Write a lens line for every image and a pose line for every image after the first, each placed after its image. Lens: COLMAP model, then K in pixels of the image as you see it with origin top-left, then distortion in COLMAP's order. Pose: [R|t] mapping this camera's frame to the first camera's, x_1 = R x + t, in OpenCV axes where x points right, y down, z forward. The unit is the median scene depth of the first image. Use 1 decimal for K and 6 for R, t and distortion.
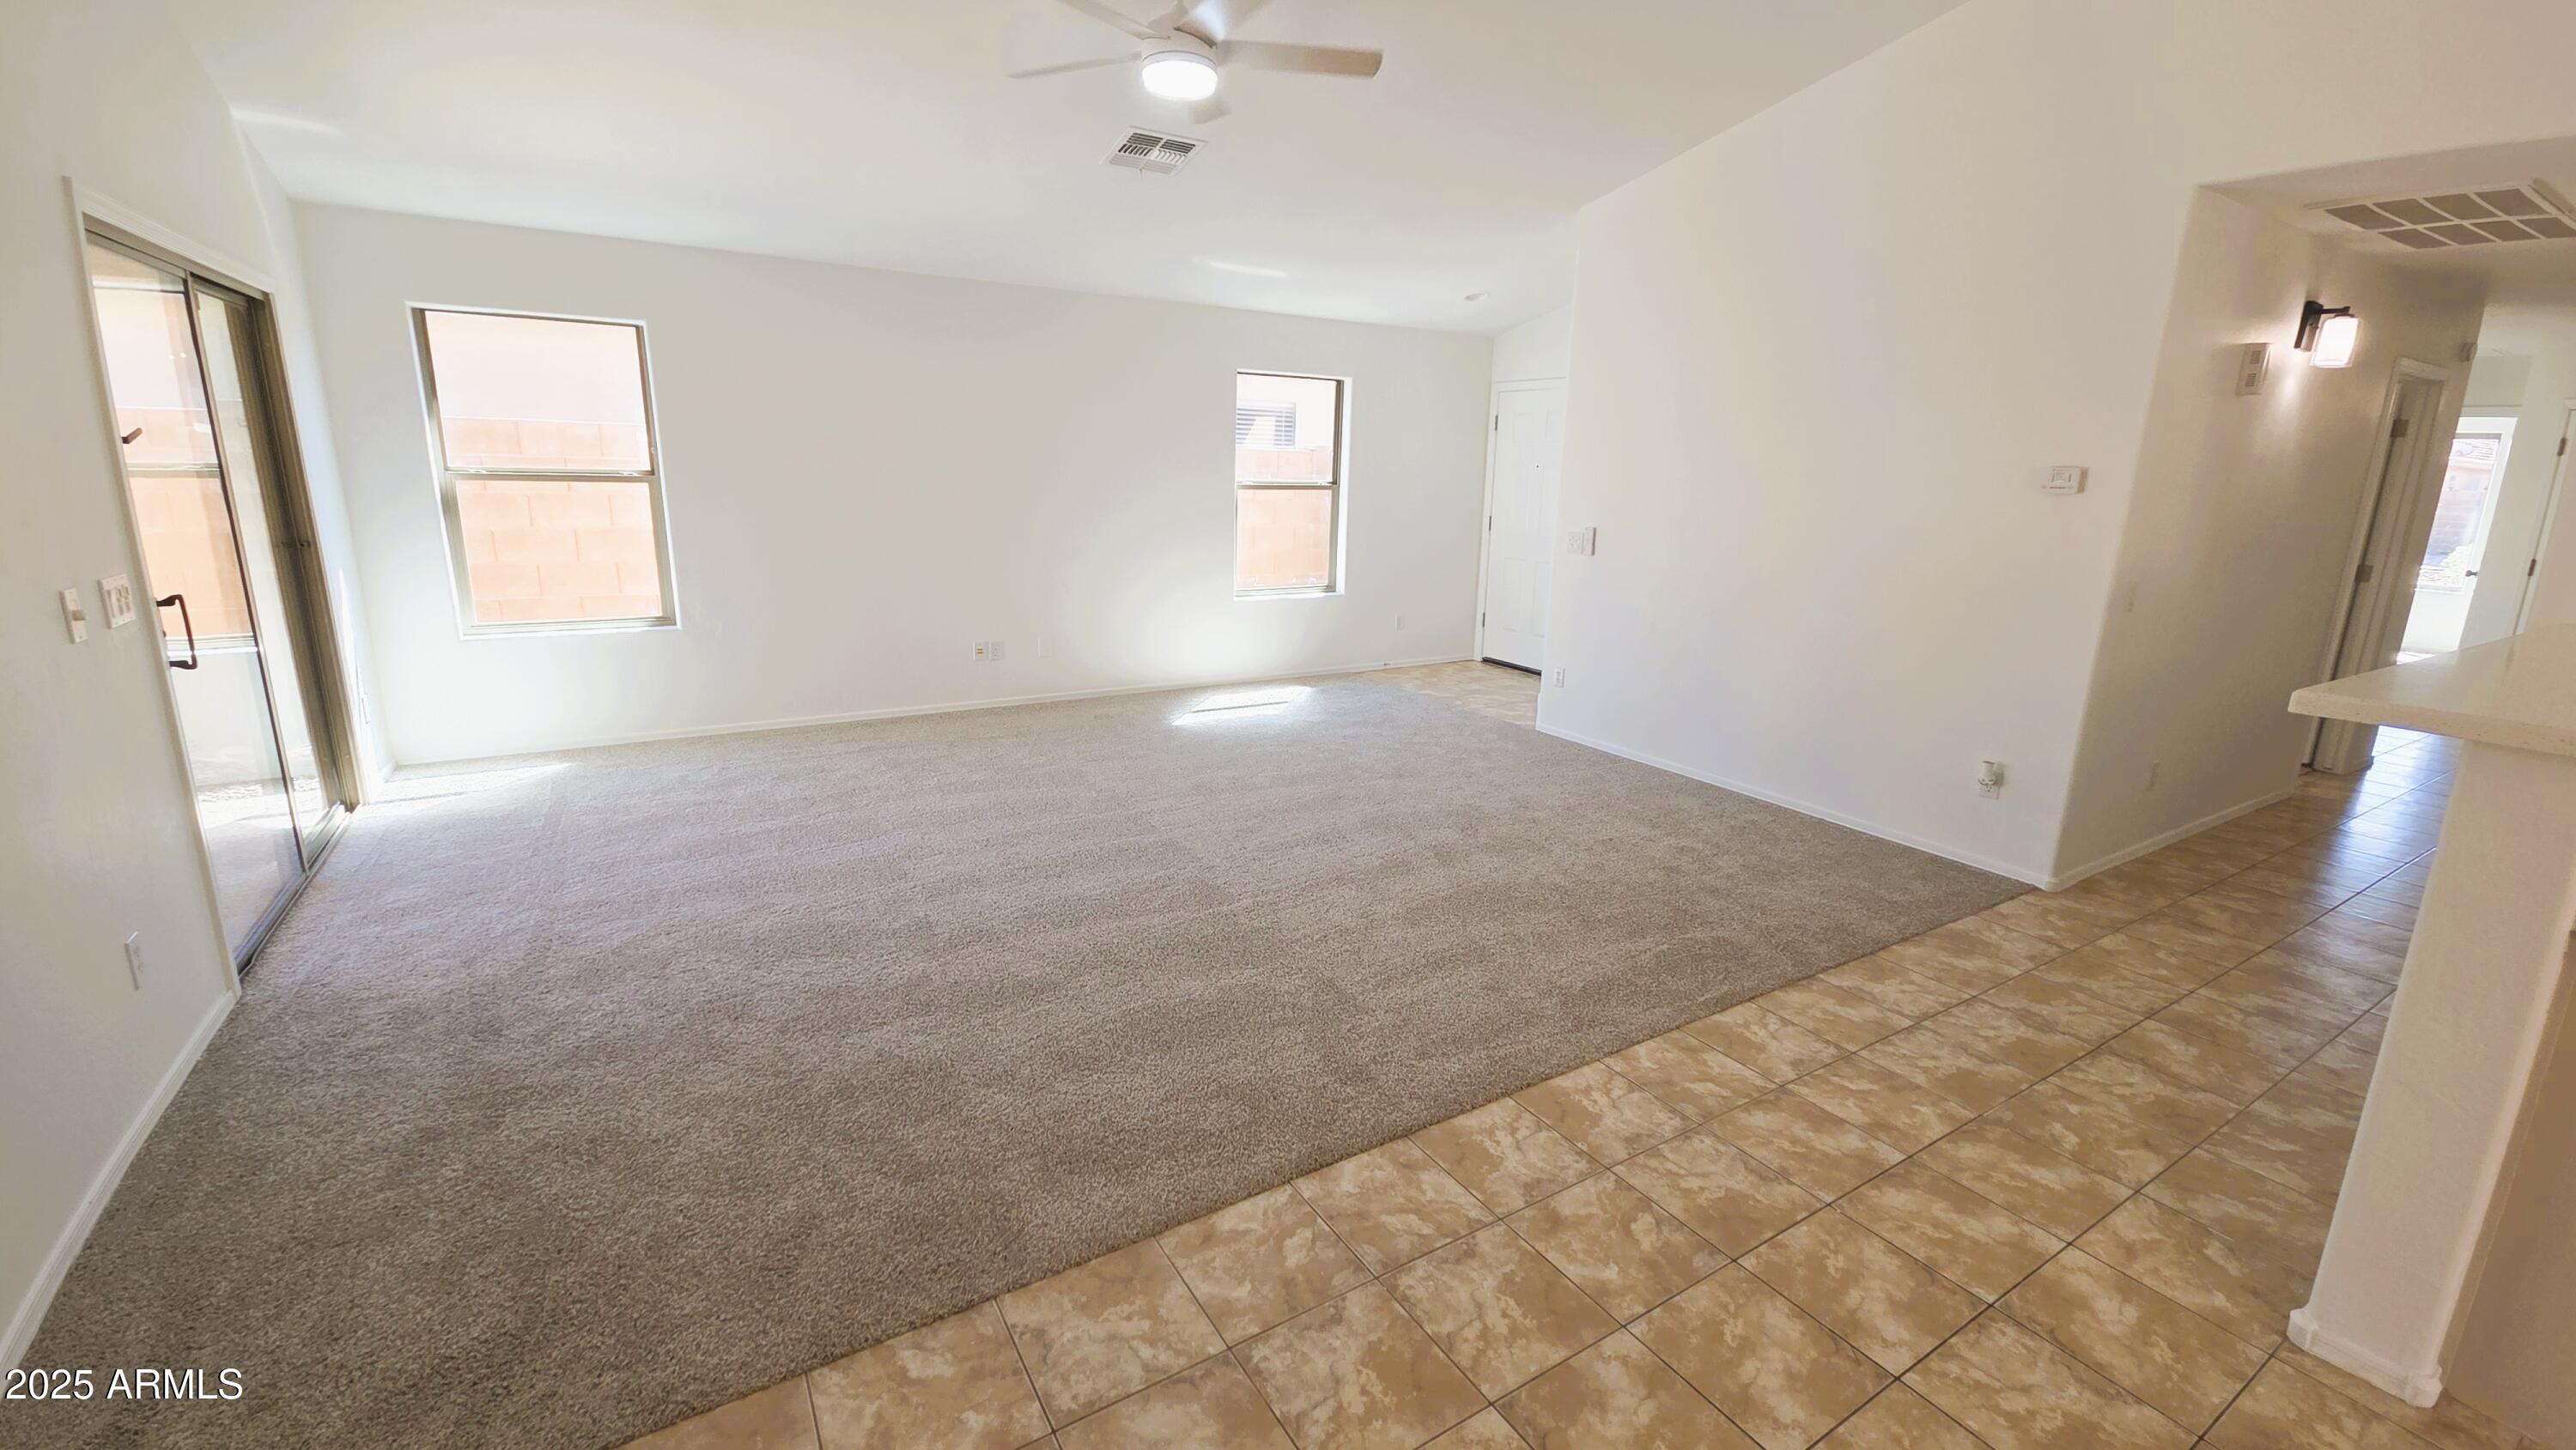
lens RADIAL K [[1091.5, 0, 1297.1], [0, 1091.5, 715.2], [0, 0, 1]] dist [0.004178, -0.000223]
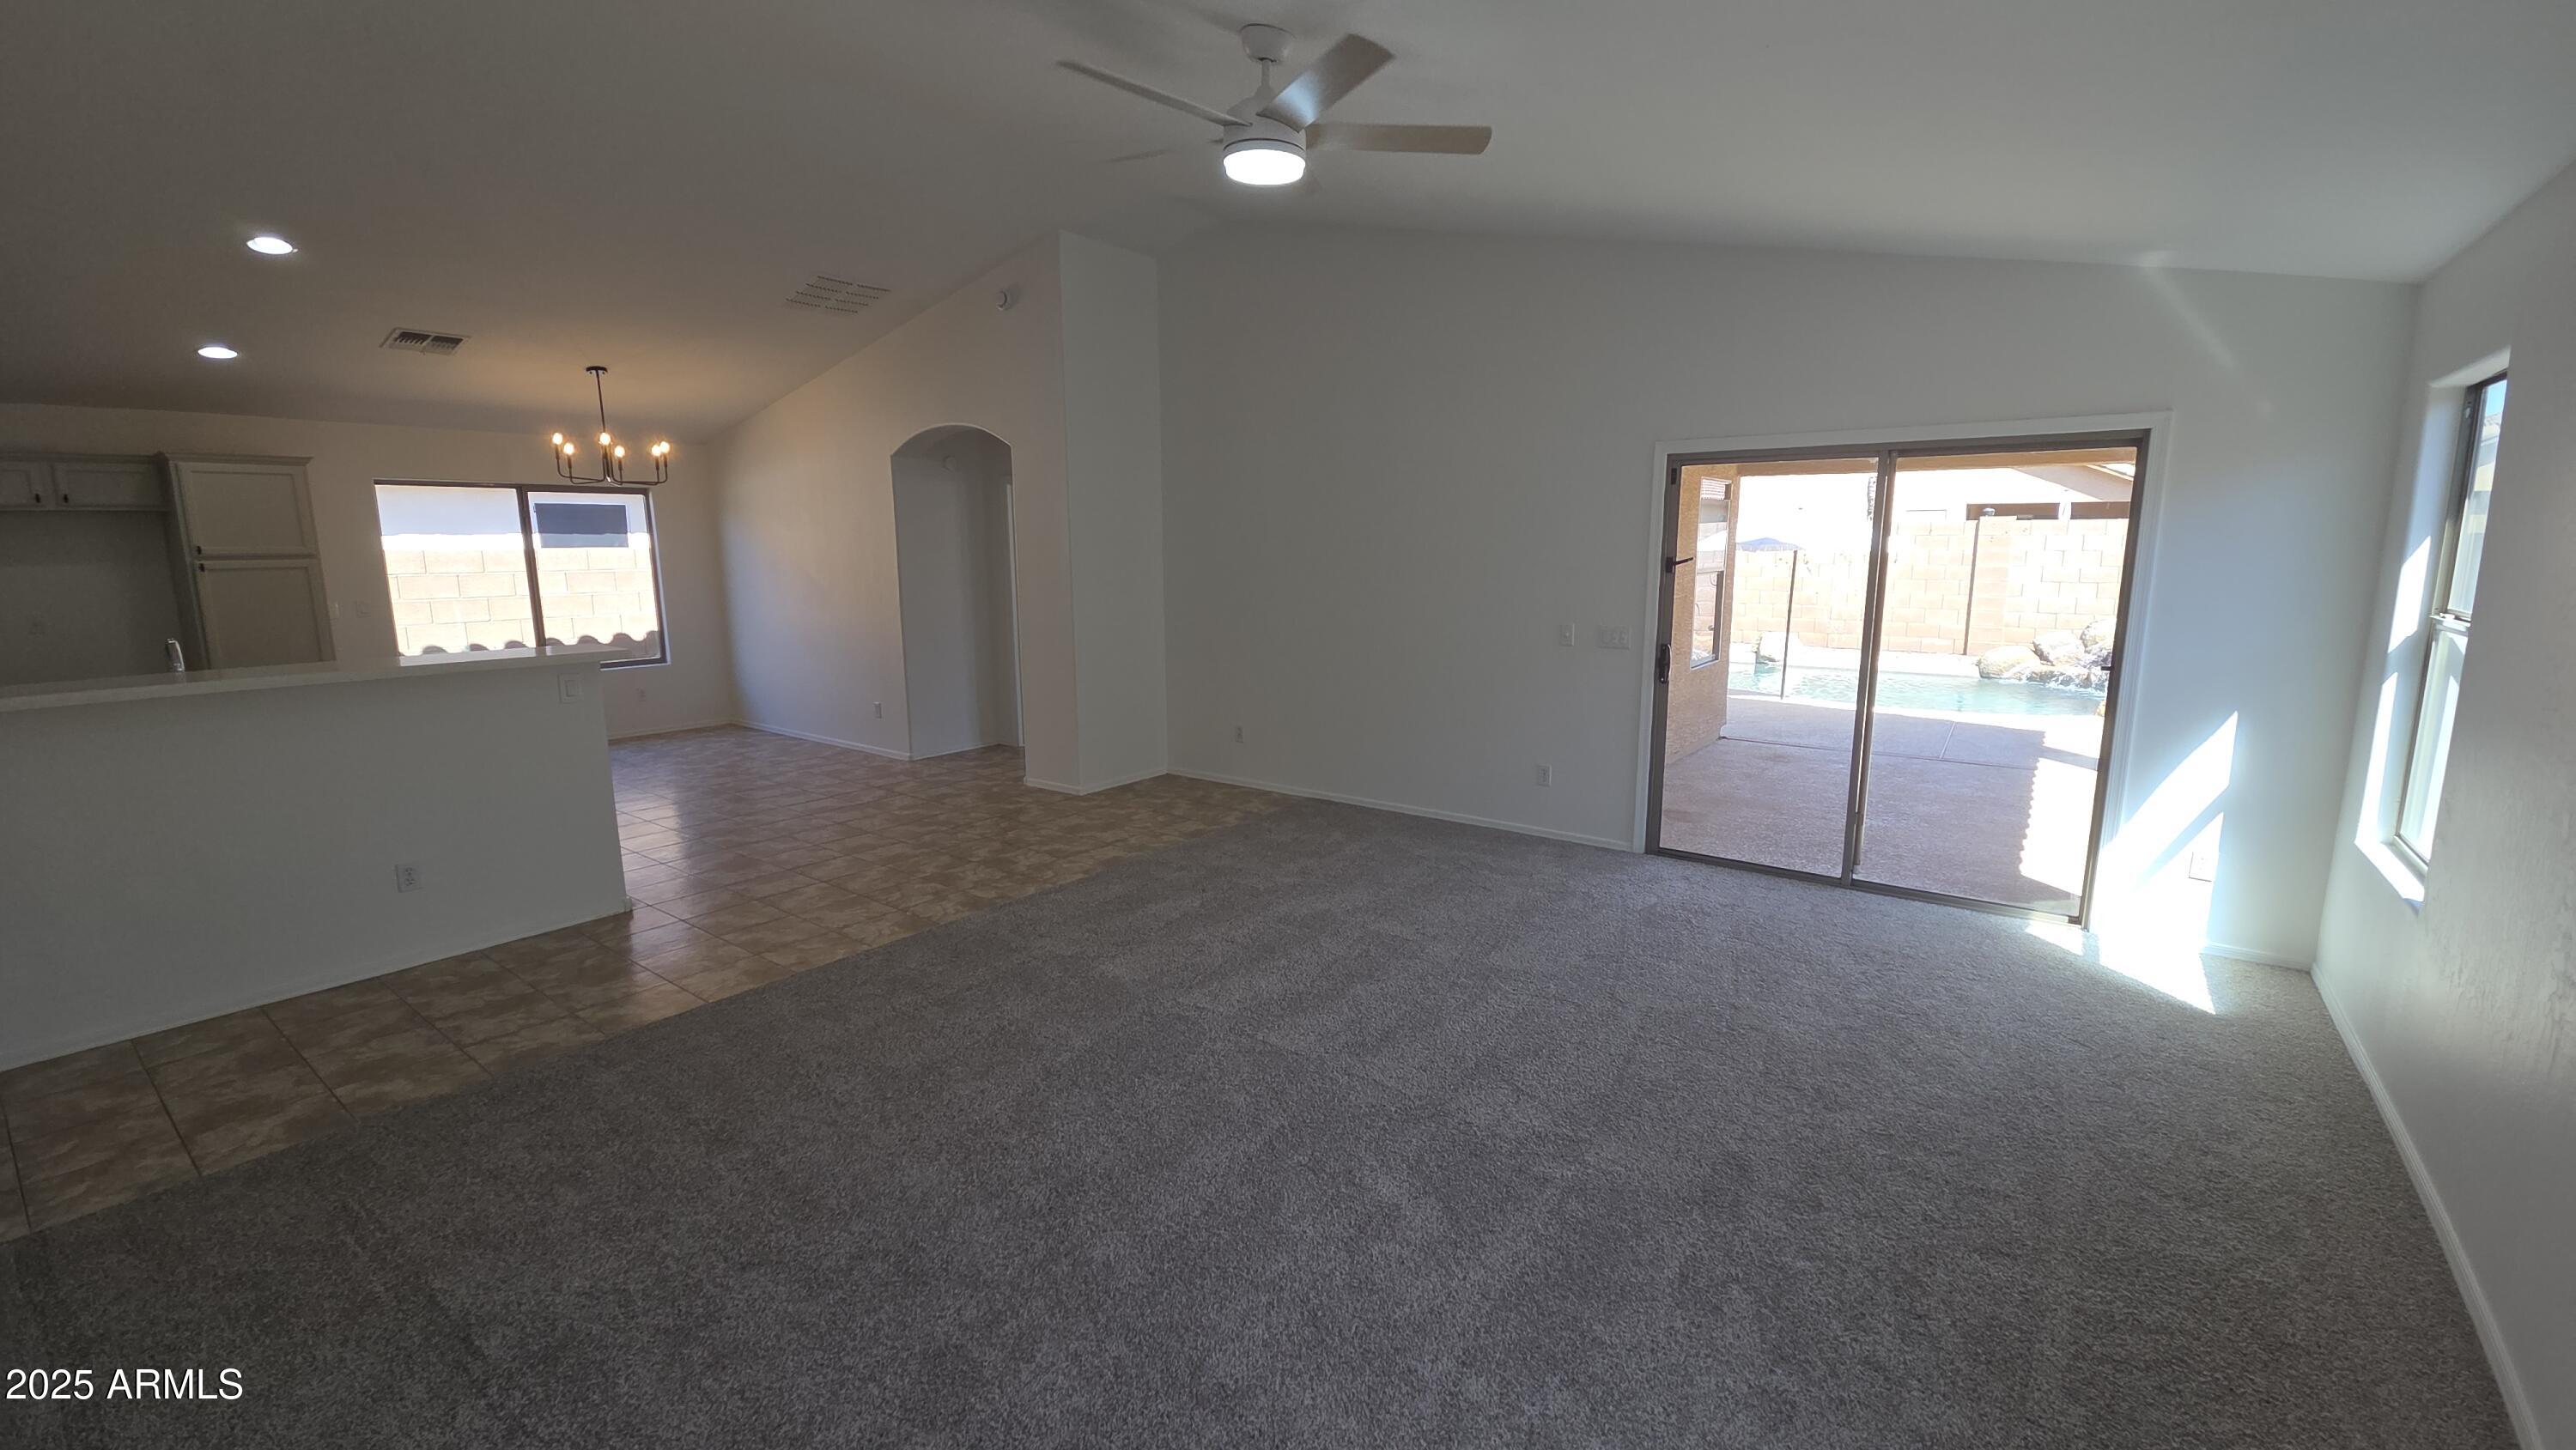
lens RADIAL K [[1049.2, 0, 1296.7], [0, 1049.2, 713.6], [0, 0, 1]] dist [0.010975, -0.008901]
pose [[-0.933822, 0.031231, -0.356372, 0.262382], [-0.106929, 0.926272, 0.361366, -0.654670], [0.341383, 0.375559, -0.861634, 2.604443]]
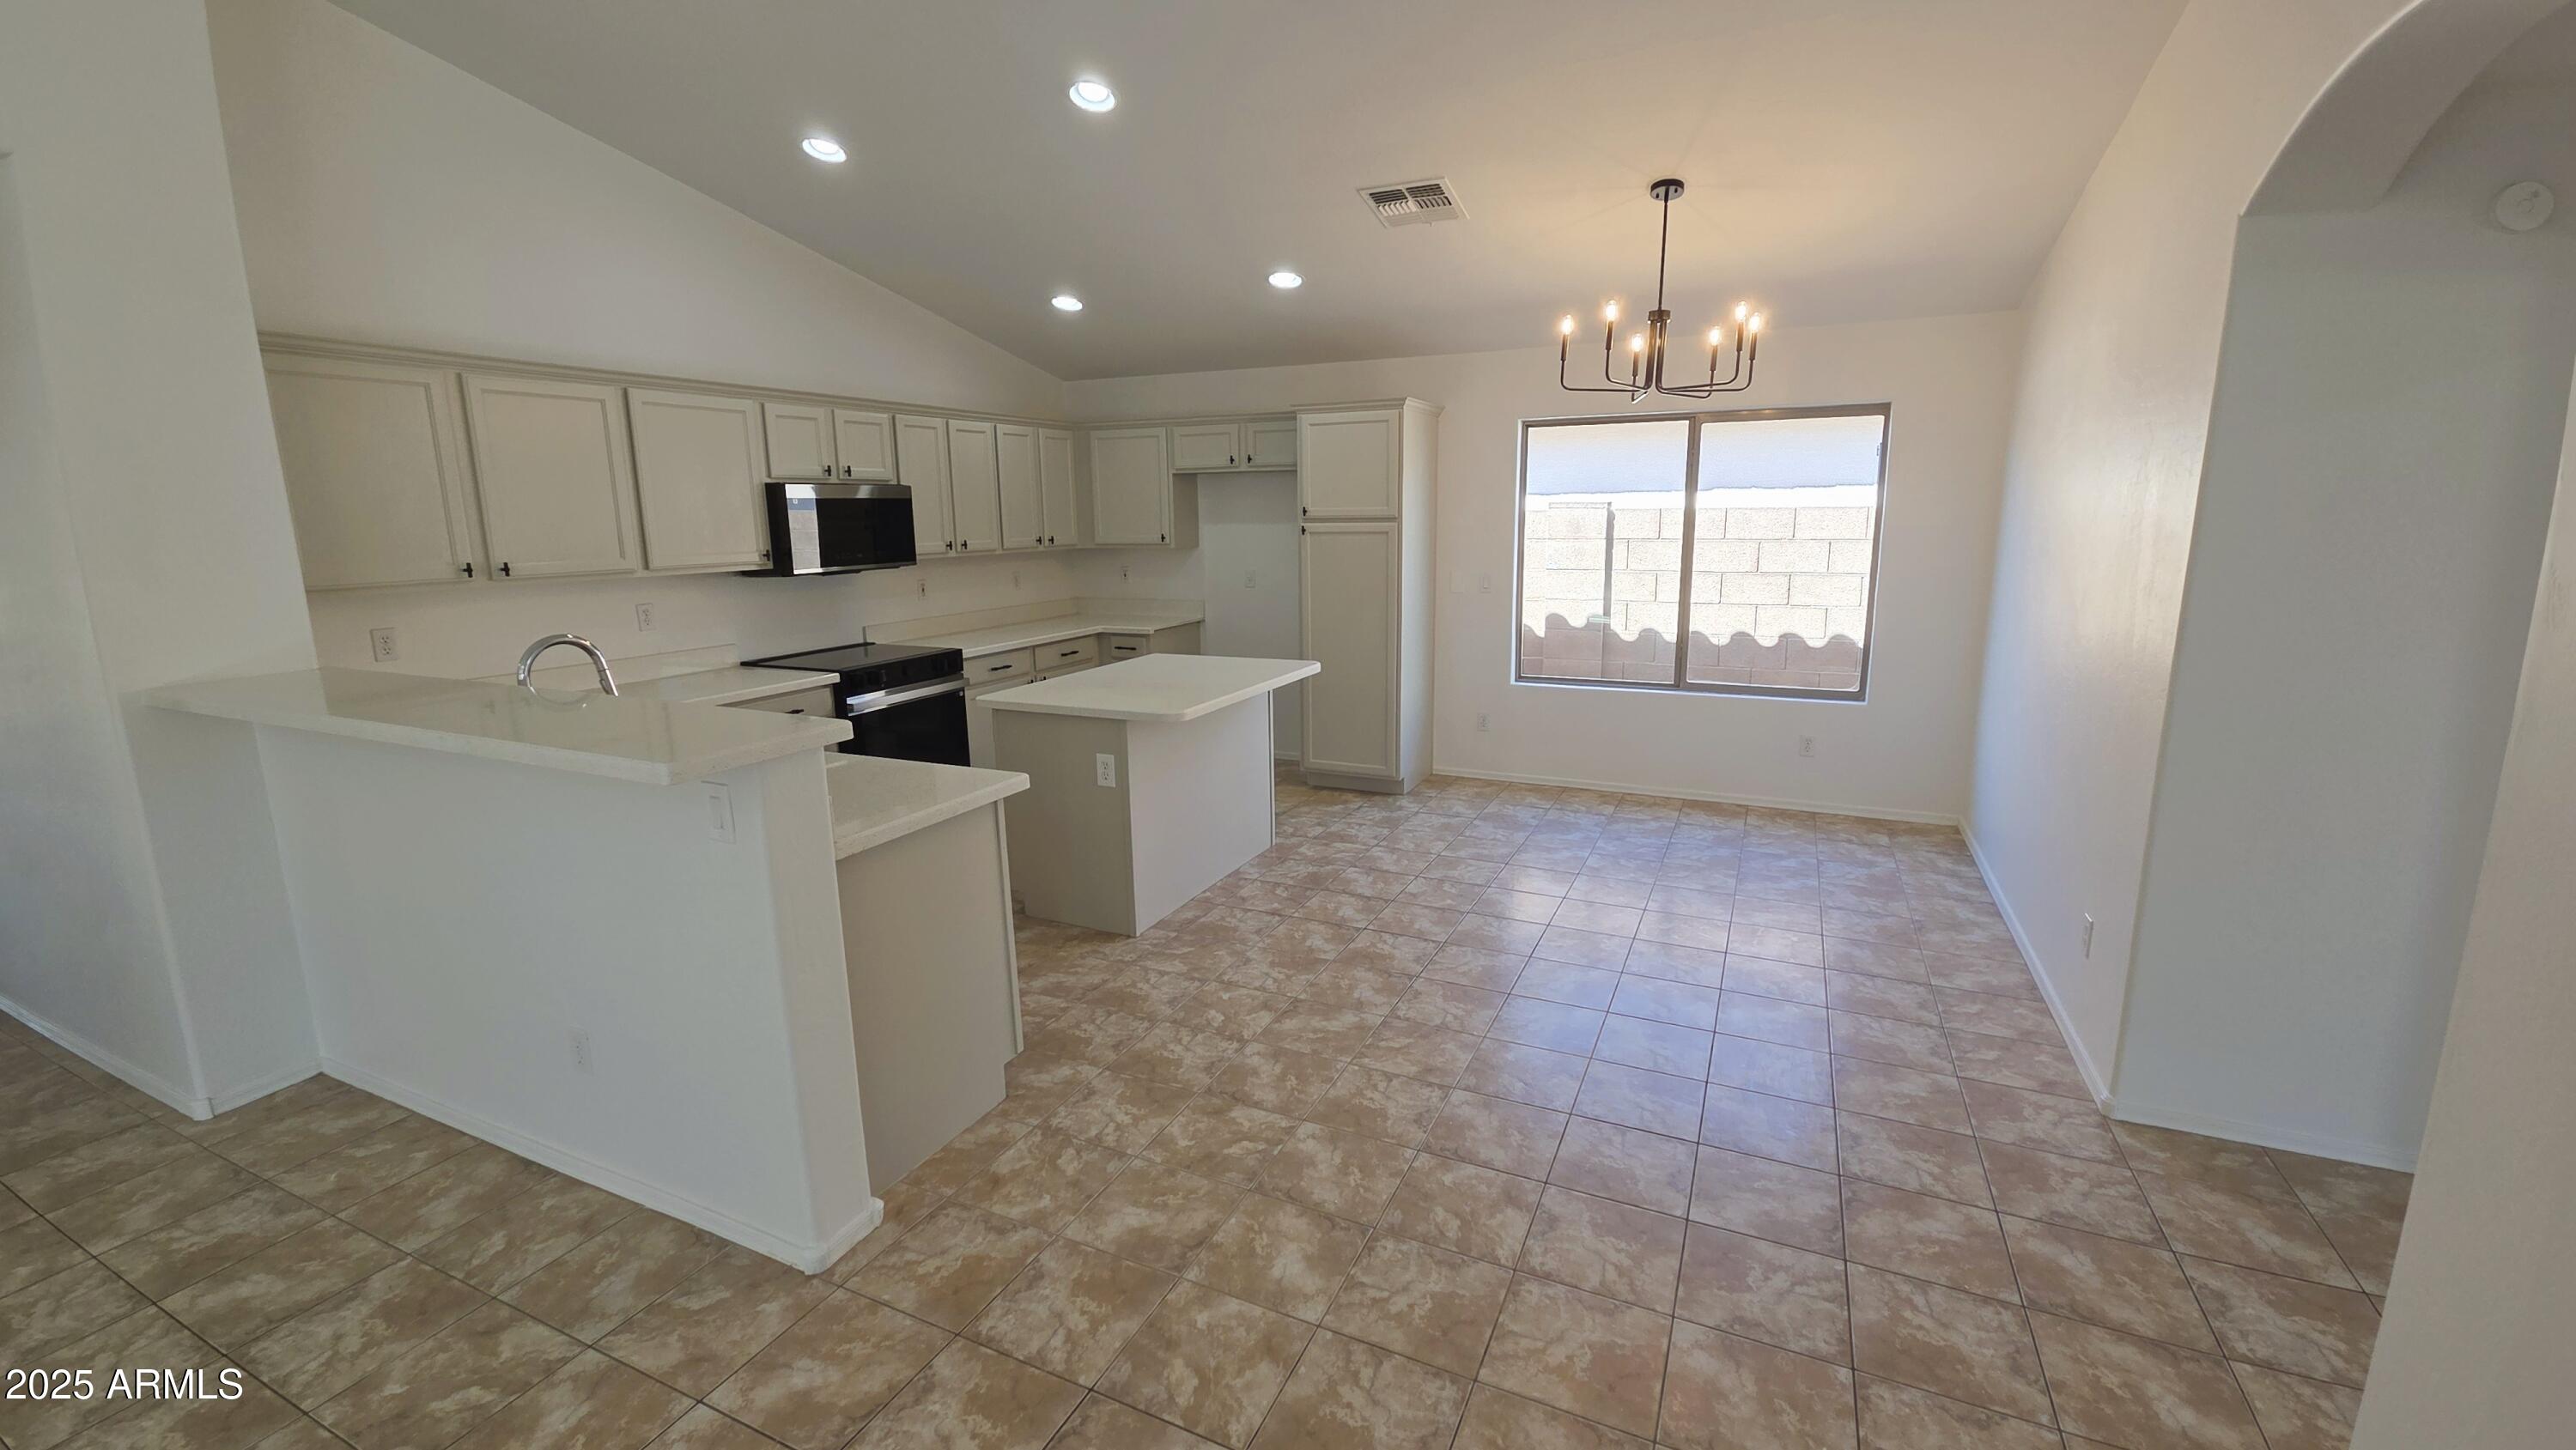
lens RADIAL K [[1049.2, 0, 1296.7], [0, 1049.2, 713.6], [0, 0, 1]] dist [0.010975, -0.008901]
pose [[-0.537030, -0.186647, 0.822655, -0.147769], [0.190263, 0.923285, 0.333683, -0.207410], [-0.821826, 0.335718, -0.460320, 0.694228]]
